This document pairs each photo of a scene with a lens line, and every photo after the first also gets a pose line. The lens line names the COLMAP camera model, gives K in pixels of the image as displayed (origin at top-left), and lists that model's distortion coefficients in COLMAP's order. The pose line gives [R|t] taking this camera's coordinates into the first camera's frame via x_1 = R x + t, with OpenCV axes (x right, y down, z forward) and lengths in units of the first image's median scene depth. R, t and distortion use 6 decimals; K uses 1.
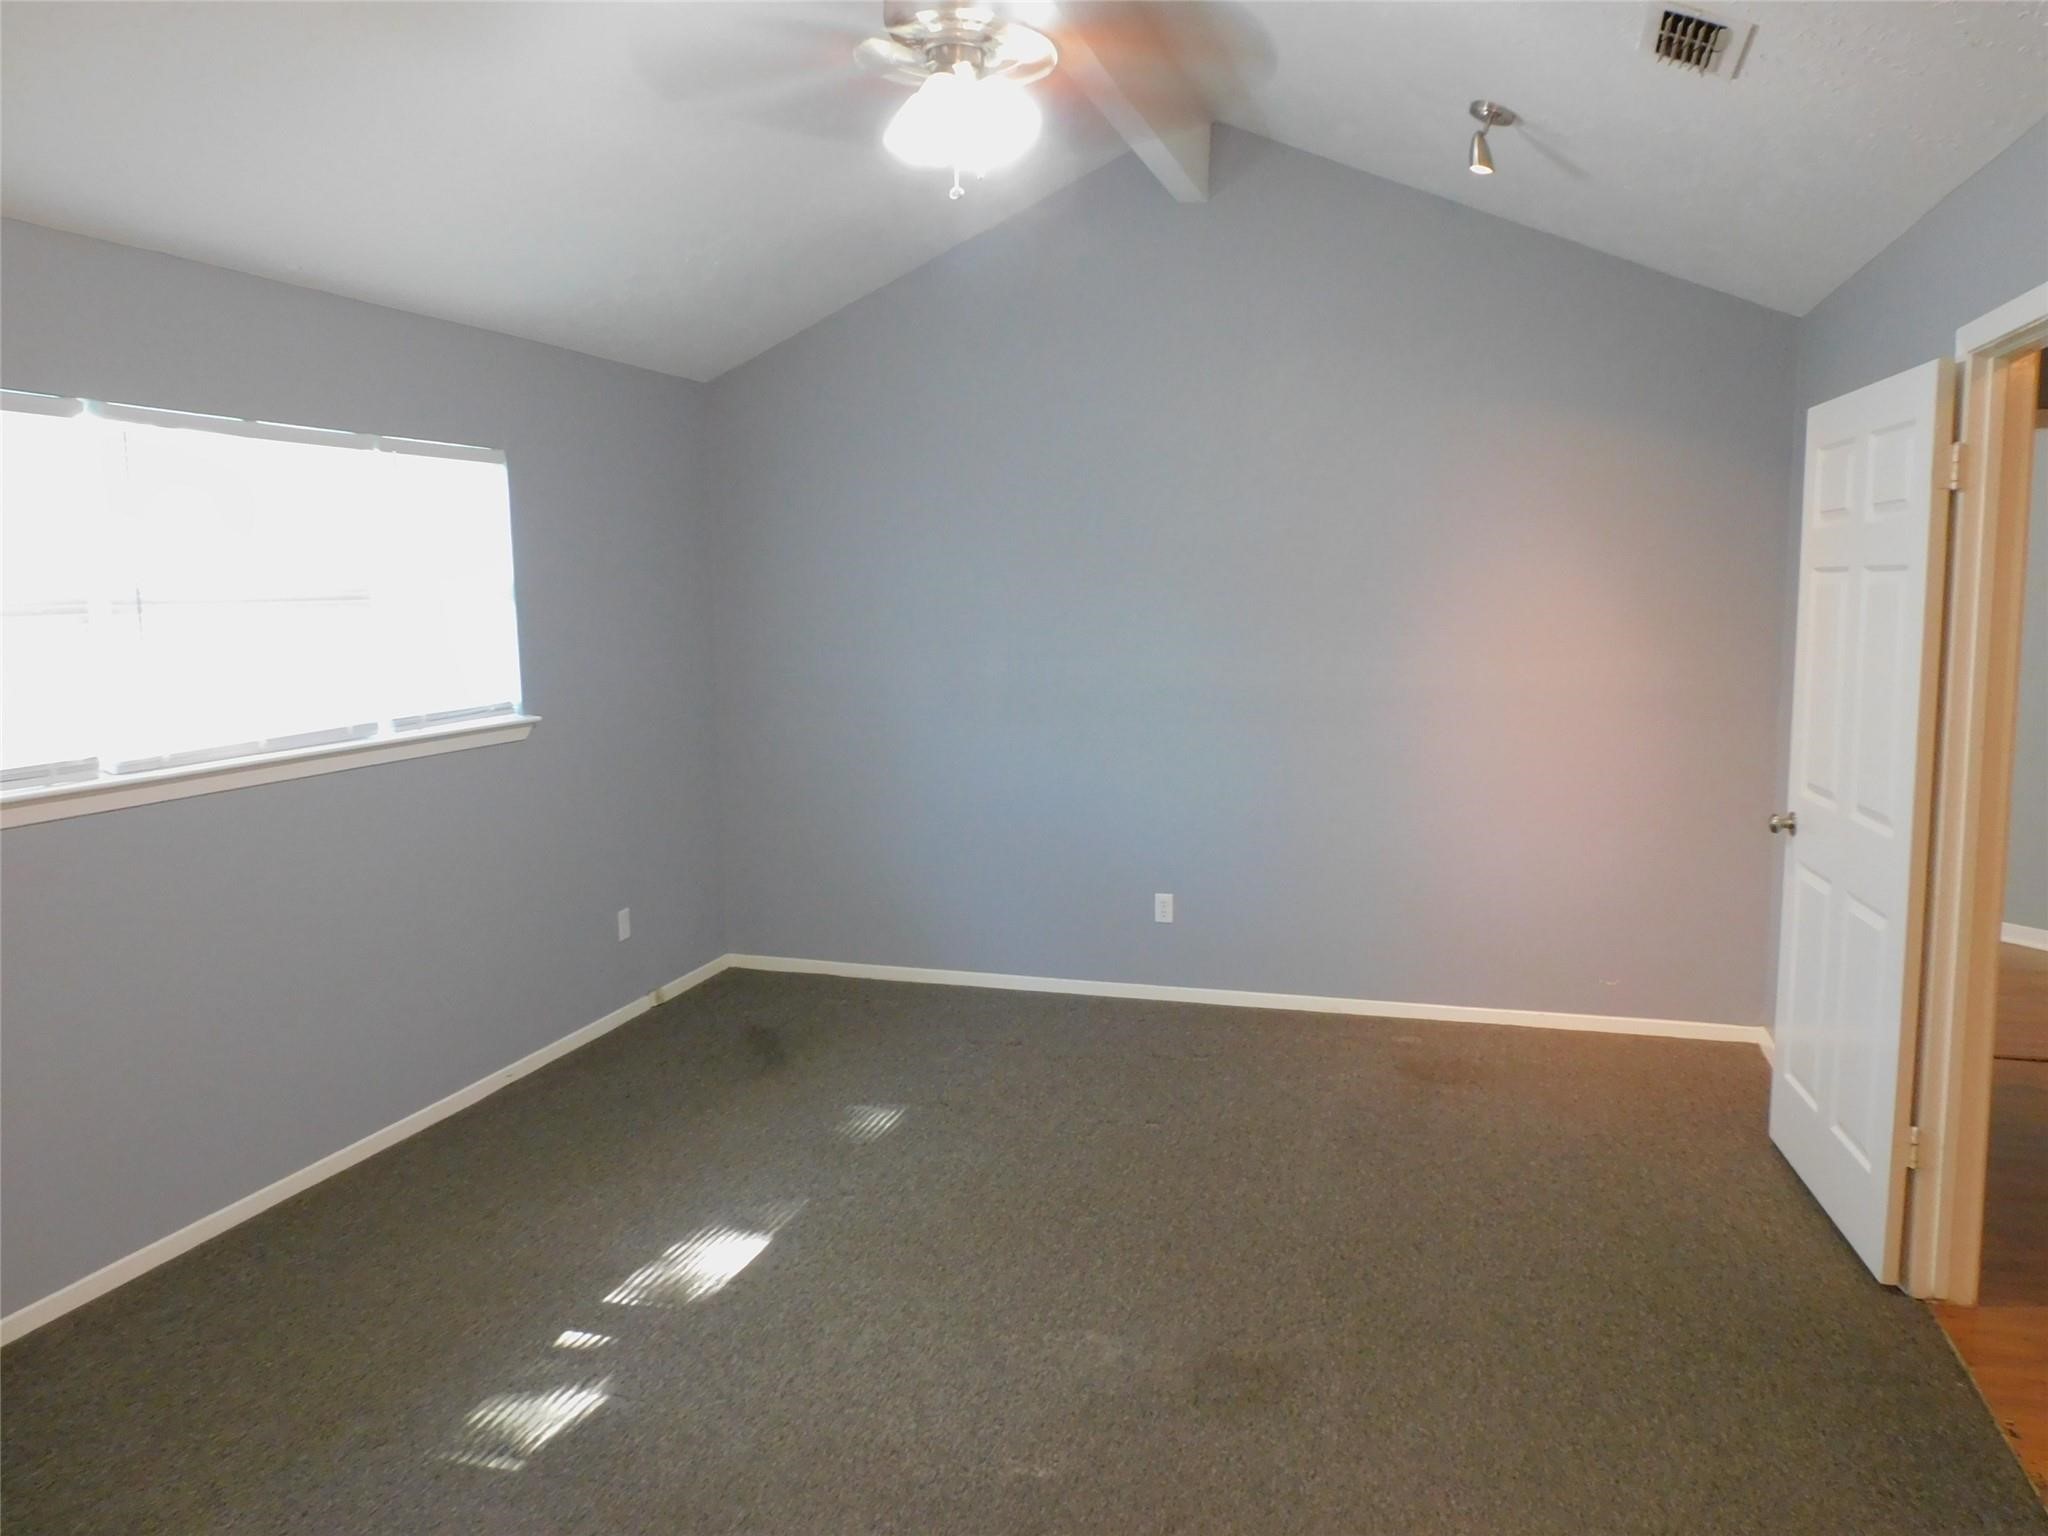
lens RADIAL K [[1479.4, 0, 1033.8], [0, 1479.4, 772.9], [0, 0, 1]] dist [-0.002556, -0.002988]
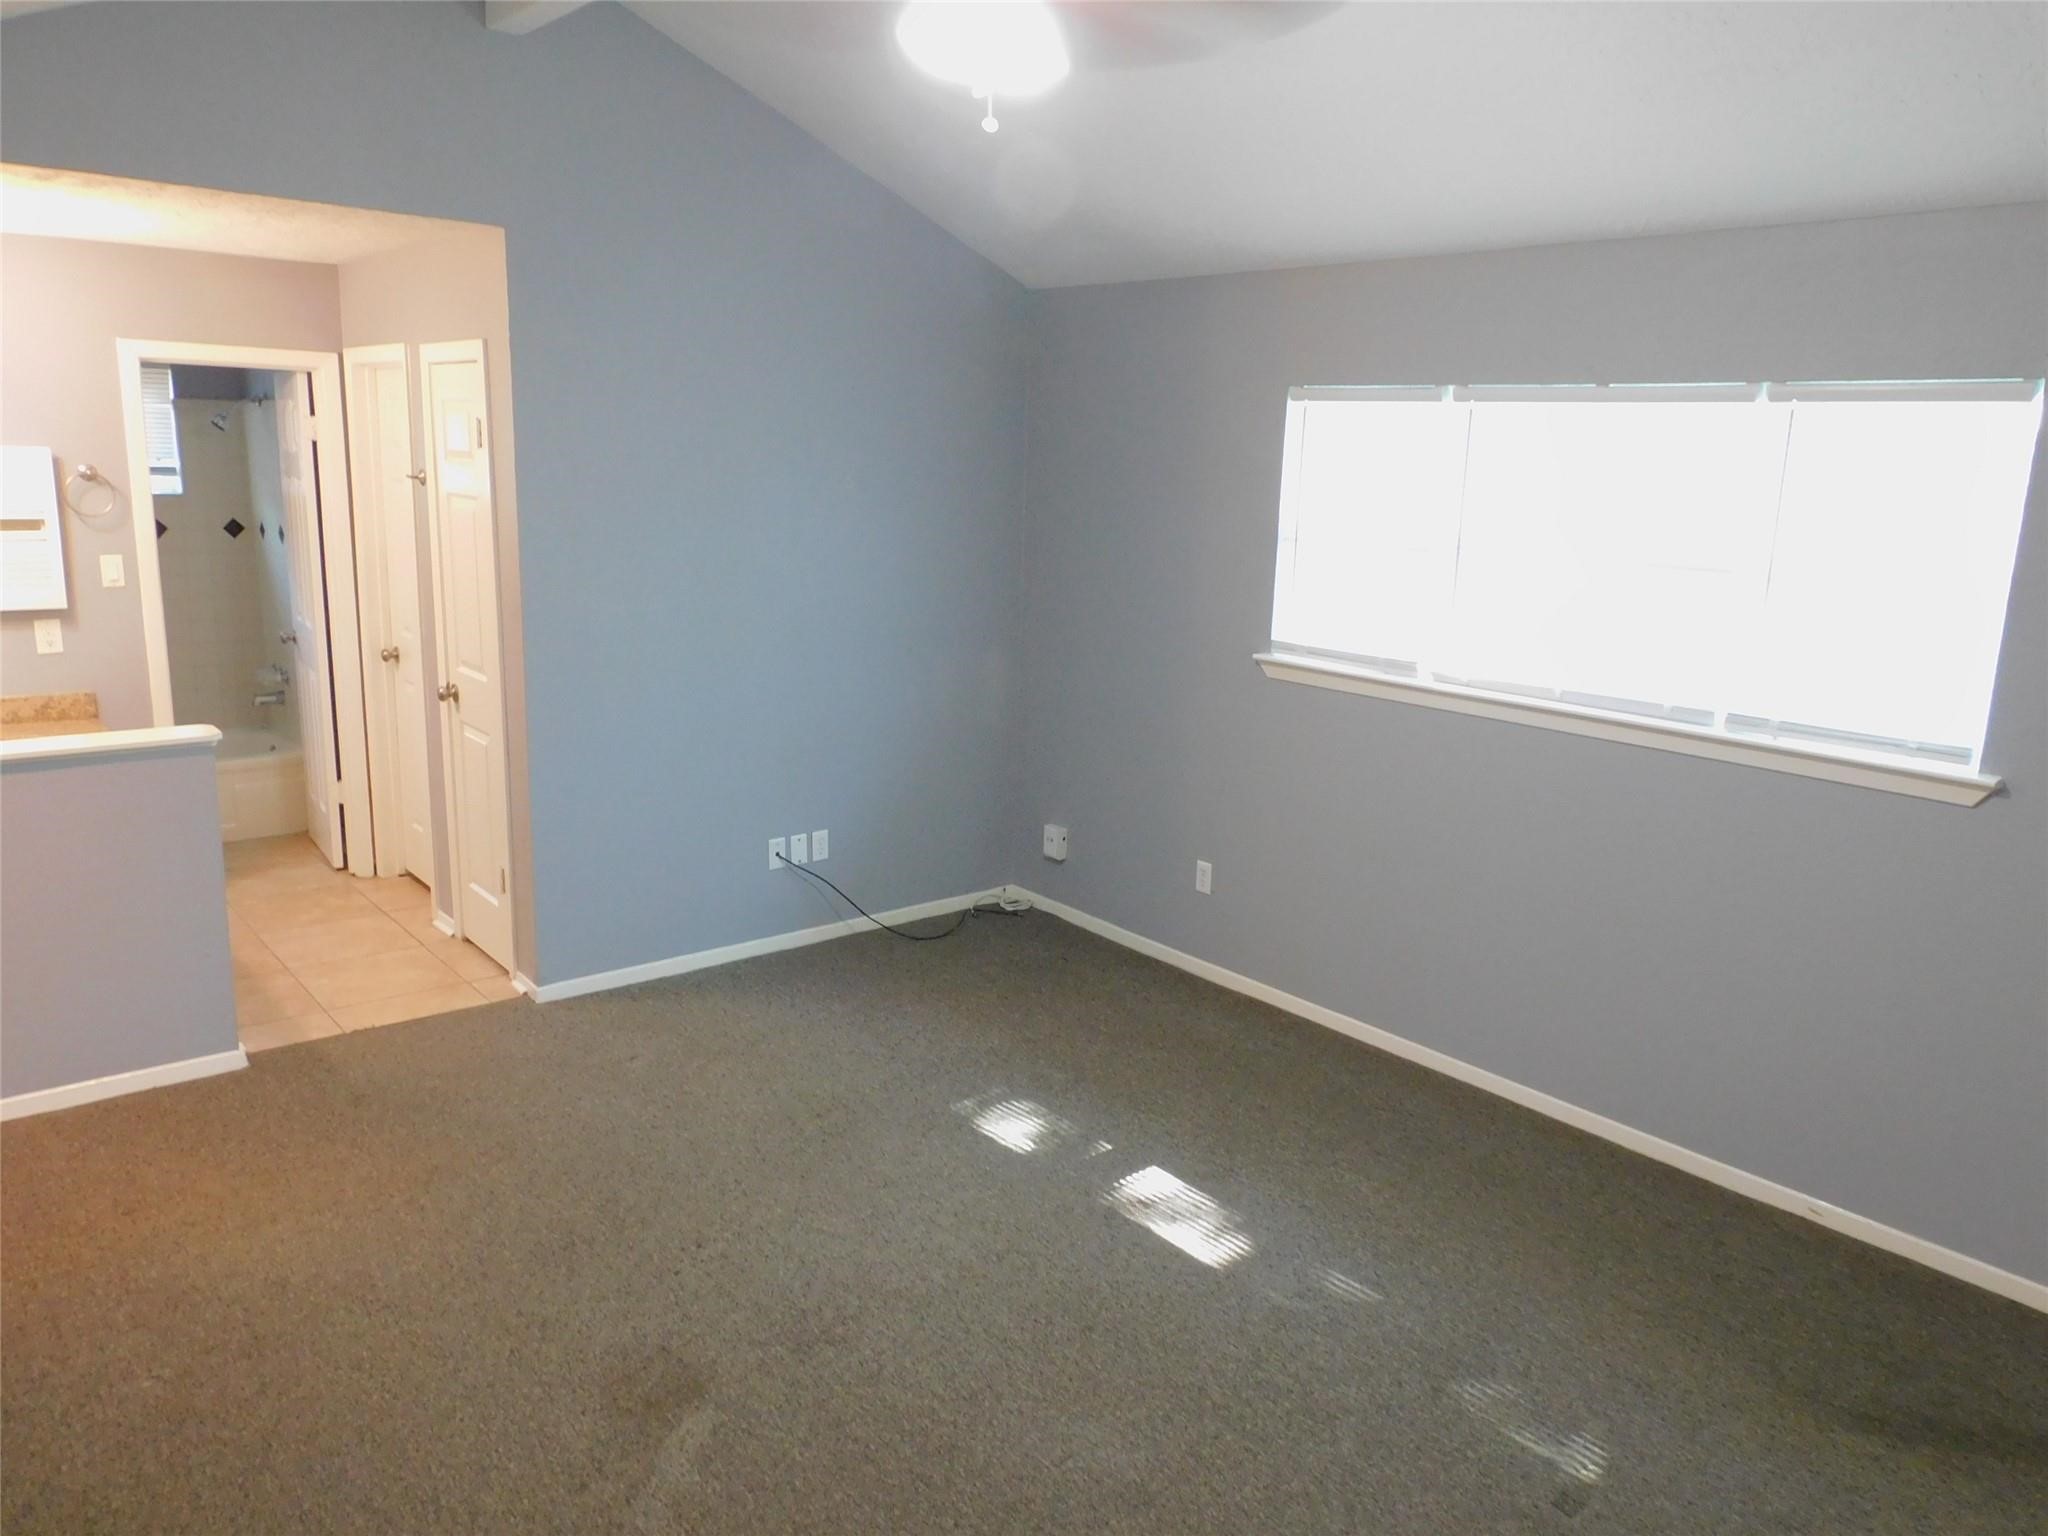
lens RADIAL K [[1479.4, 0, 1033.8], [0, 1479.4, 772.9], [0, 0, 1]] dist [-0.002556, -0.002988]
pose [[-0.550236, 0.178445, -0.815719, 0.589643], [-0.130332, 0.946572, 0.294984, -0.239619], [0.824775, 0.268625, -0.497581, 1.284898]]
